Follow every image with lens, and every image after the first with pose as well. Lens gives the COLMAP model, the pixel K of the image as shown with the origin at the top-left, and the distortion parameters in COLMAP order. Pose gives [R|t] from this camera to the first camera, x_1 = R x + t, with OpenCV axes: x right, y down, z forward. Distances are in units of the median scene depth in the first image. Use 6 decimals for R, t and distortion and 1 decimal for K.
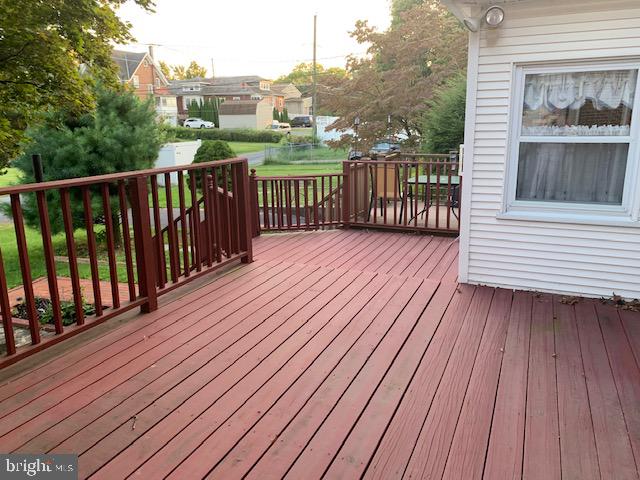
lens RADIAL K [[484.6, 0, 320.0], [0, 484.6, 240.0], [0, 0, 1]] dist [0.042576, -0.066568]
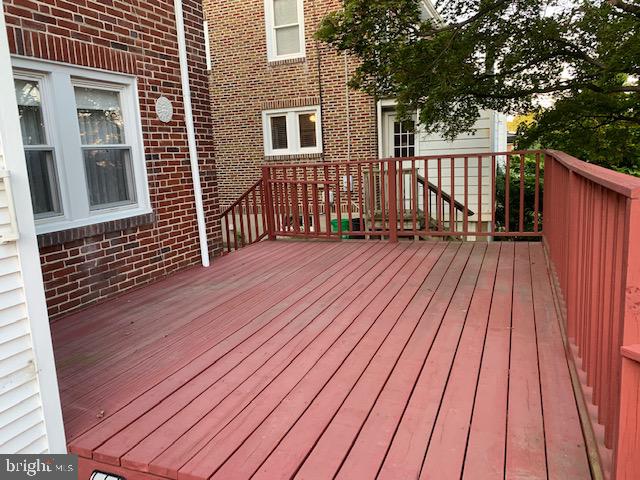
lens RADIAL K [[484.6, 0, 320.0], [0, 484.6, 240.0], [0, 0, 1]] dist [0.042576, -0.066568]
pose [[-0.997225, 0.067157, -0.032119, 0.048966], [0.048158, 0.911000, 0.409584, -0.417106], [0.056767, 0.406901, -0.911707, 1.982775]]
